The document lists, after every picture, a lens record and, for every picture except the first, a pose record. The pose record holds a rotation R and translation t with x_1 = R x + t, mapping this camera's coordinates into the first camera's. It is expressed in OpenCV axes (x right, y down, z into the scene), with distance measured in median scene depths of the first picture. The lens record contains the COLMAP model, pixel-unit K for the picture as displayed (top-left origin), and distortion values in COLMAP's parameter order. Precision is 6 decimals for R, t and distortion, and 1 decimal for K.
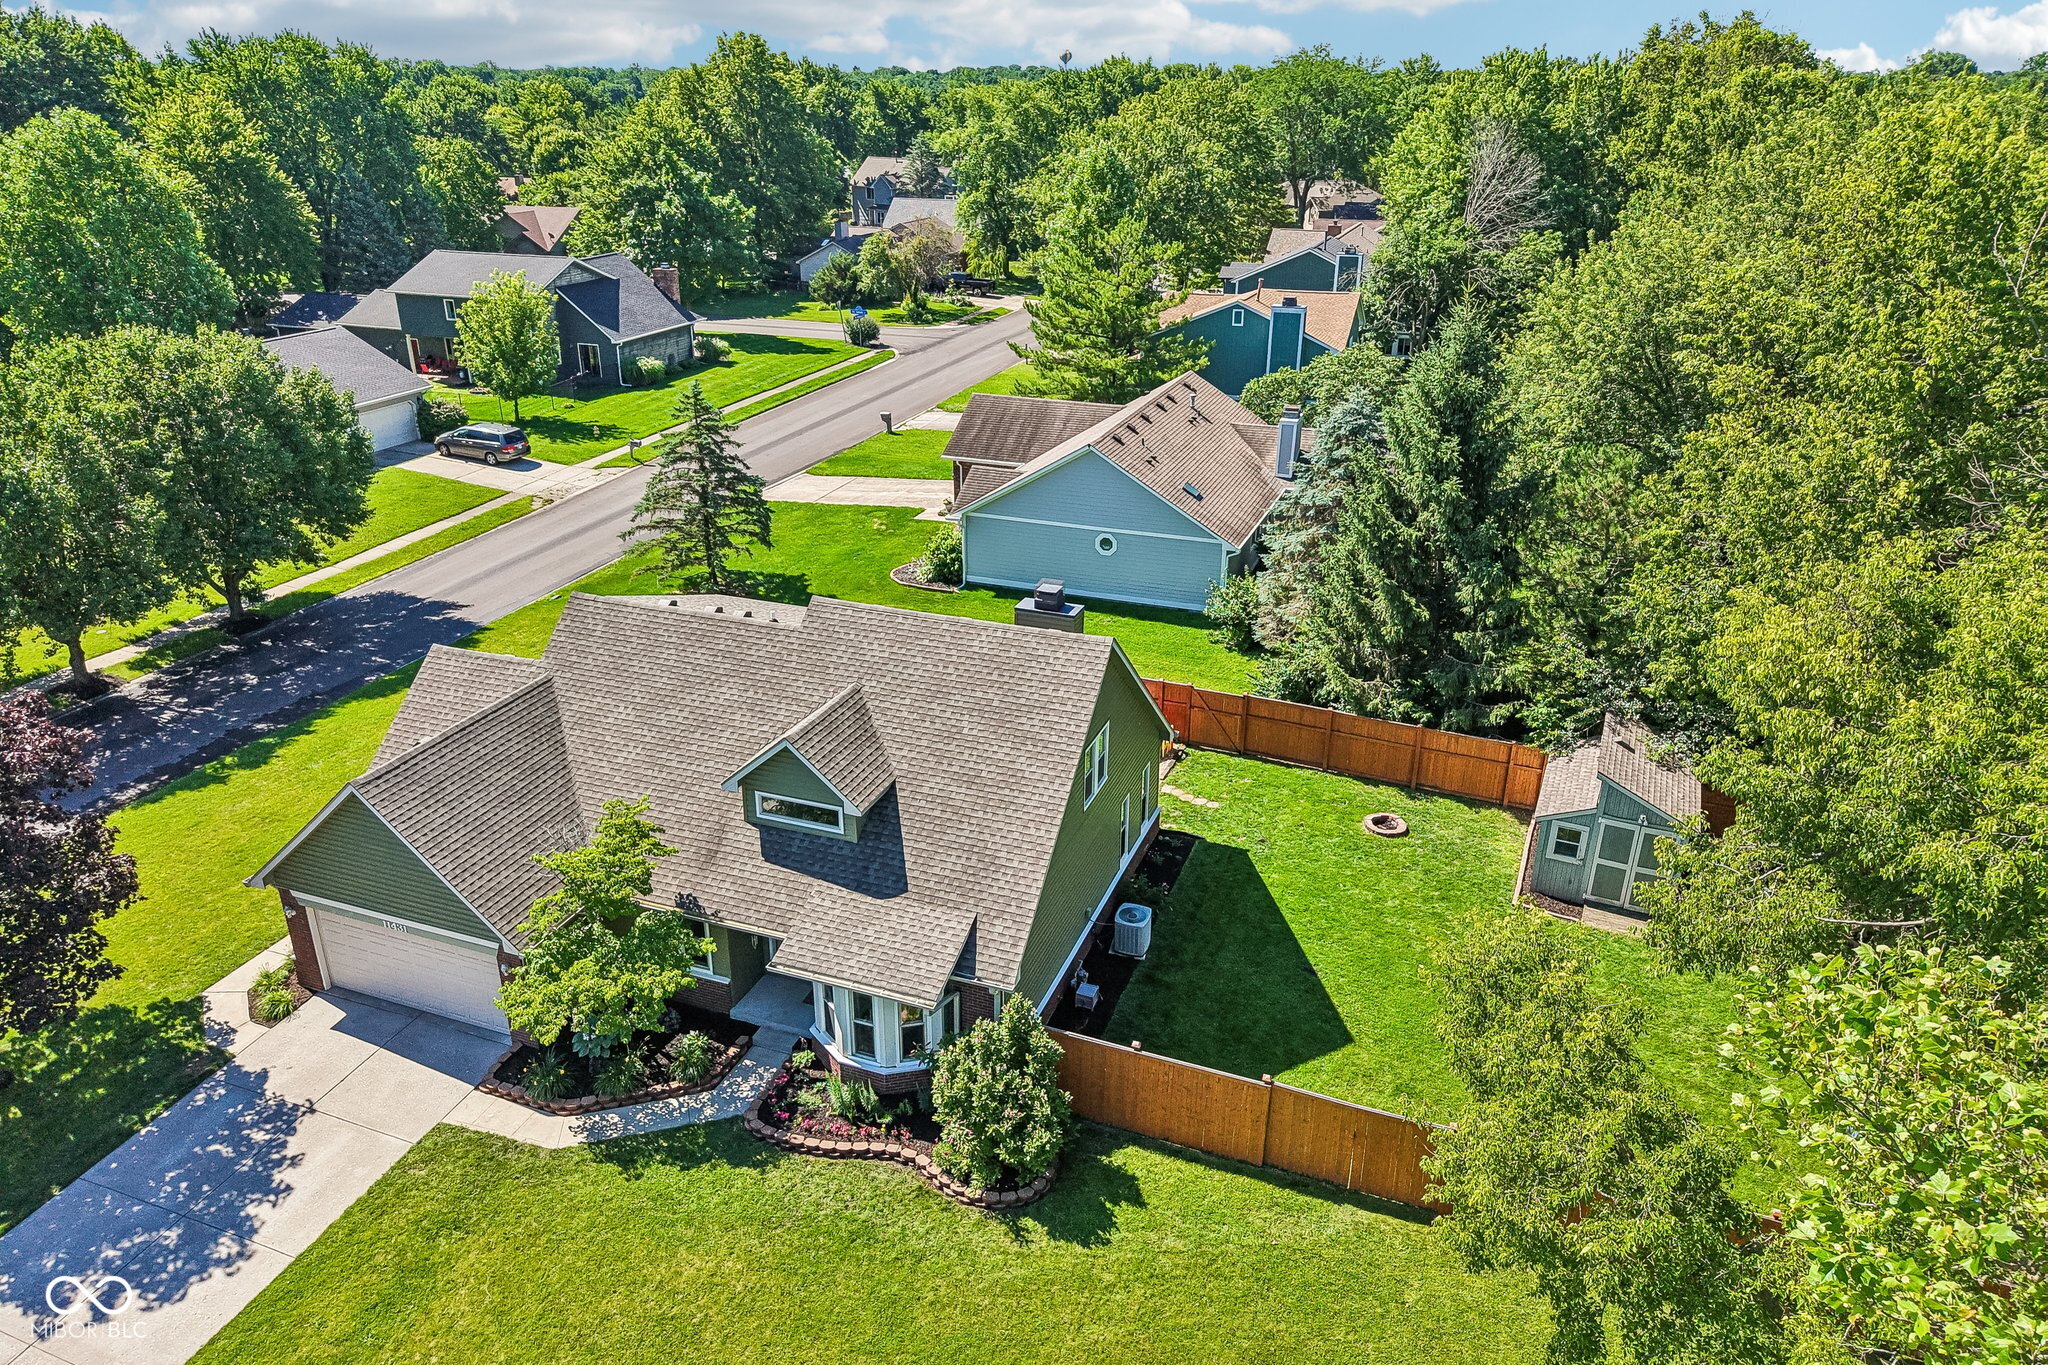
lens RADIAL K [[1370.4, 0, 1017.3], [0, 1370.4, 684.9], [0, 0, 1]] dist [0.015755, -0.022899]
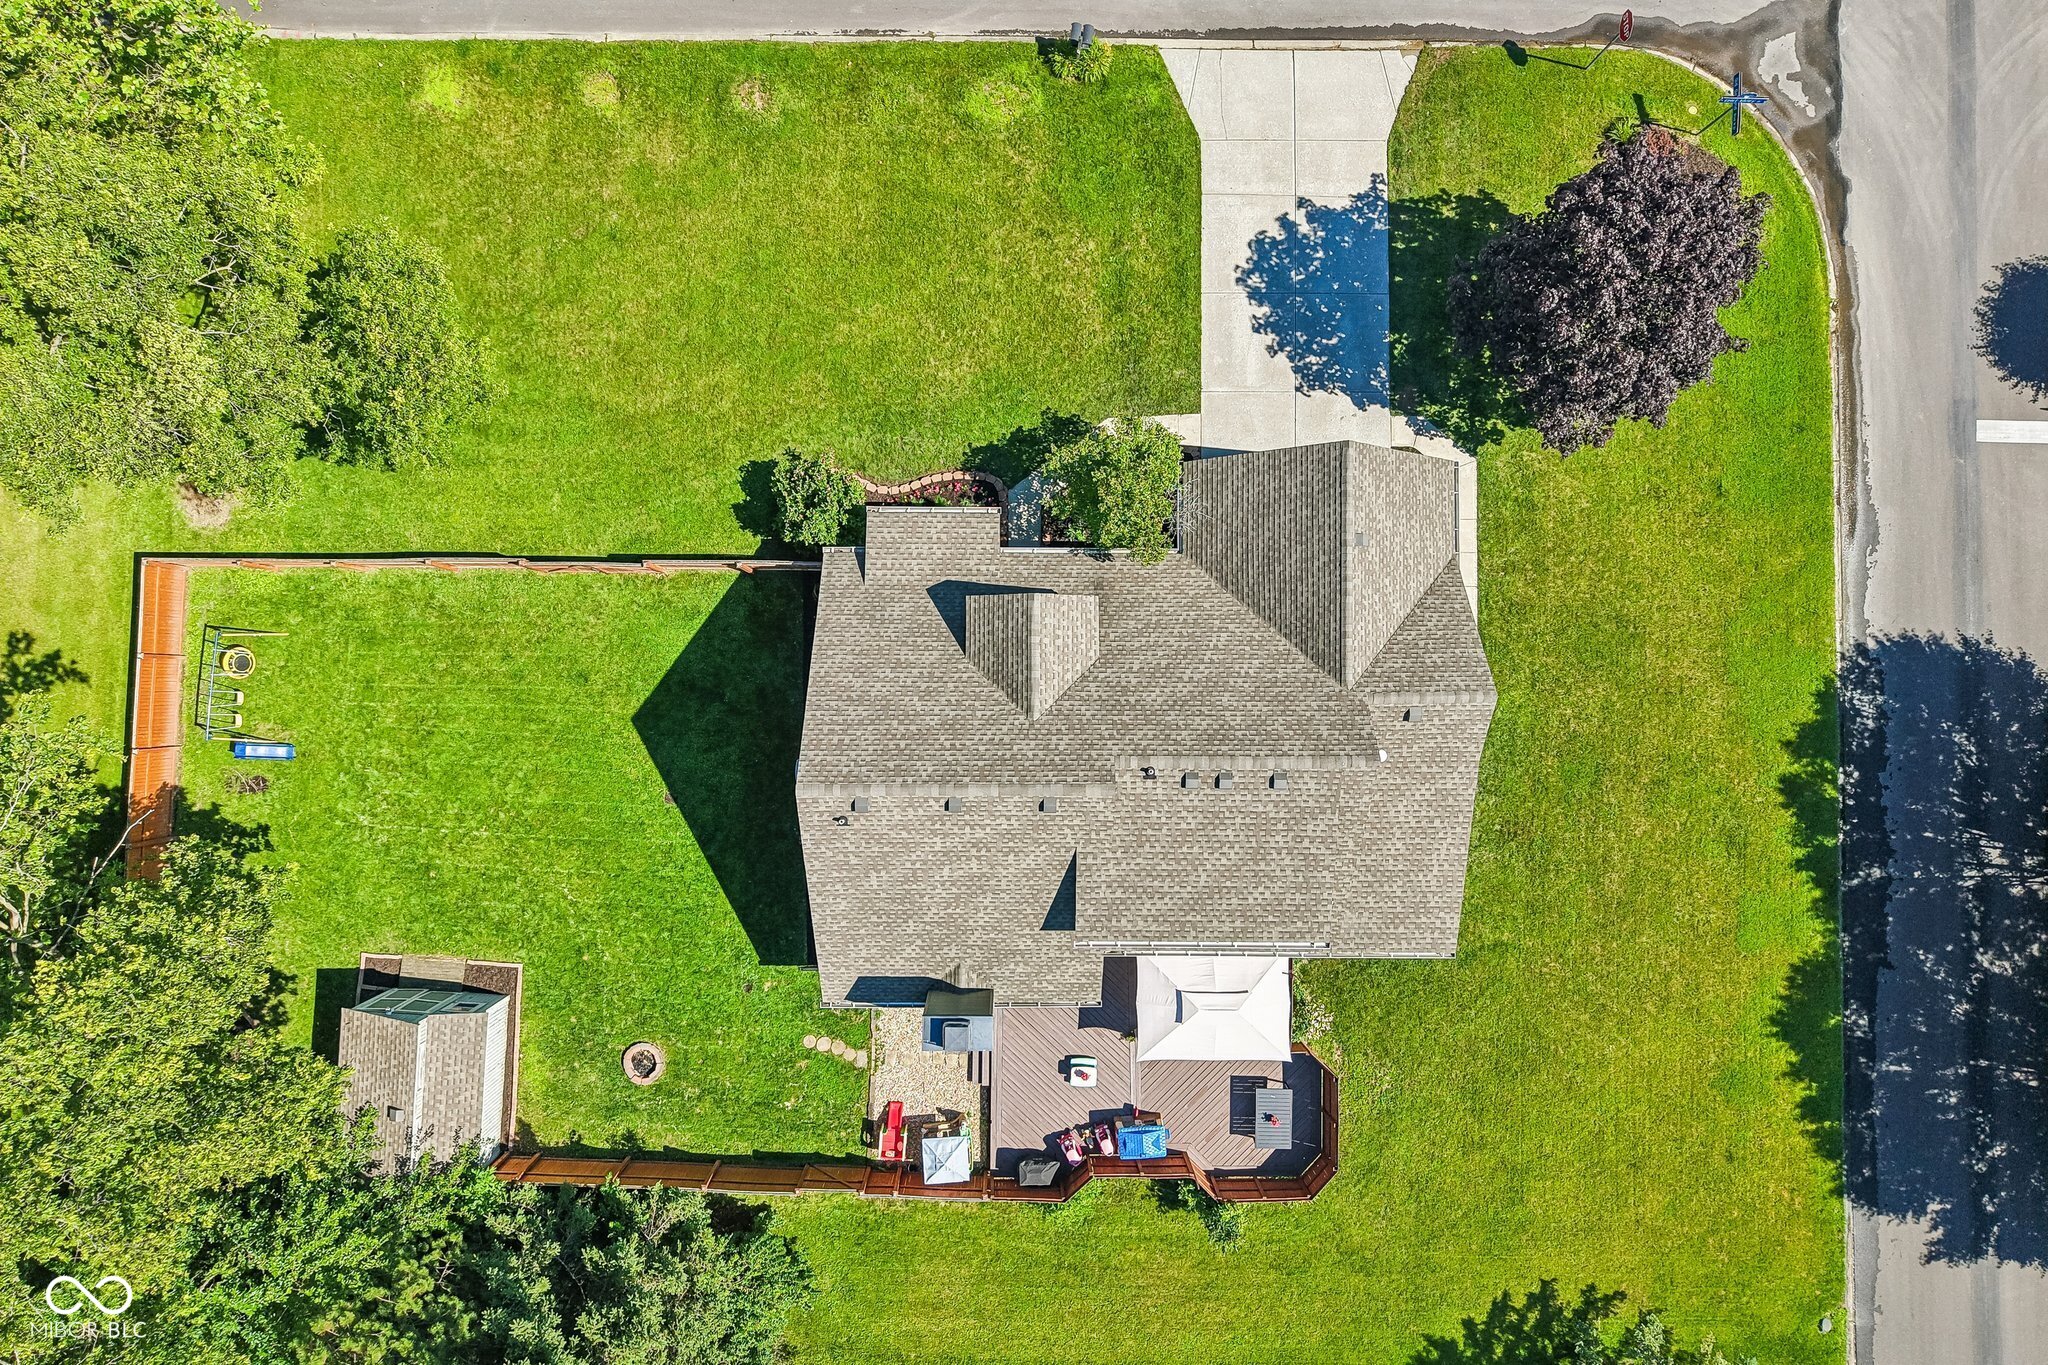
lens RADIAL K [[1370.4, 0, 1020.9], [0, 1370.4, 685.1], [0, 0, 1]] dist [0.015755, -0.022899]
pose [[-0.932229, 0.361570, -0.014688, -0.077027], [-0.159424, -0.373926, 0.913654, -0.768511], [0.324857, 0.854077, 0.406227, 0.417320]]
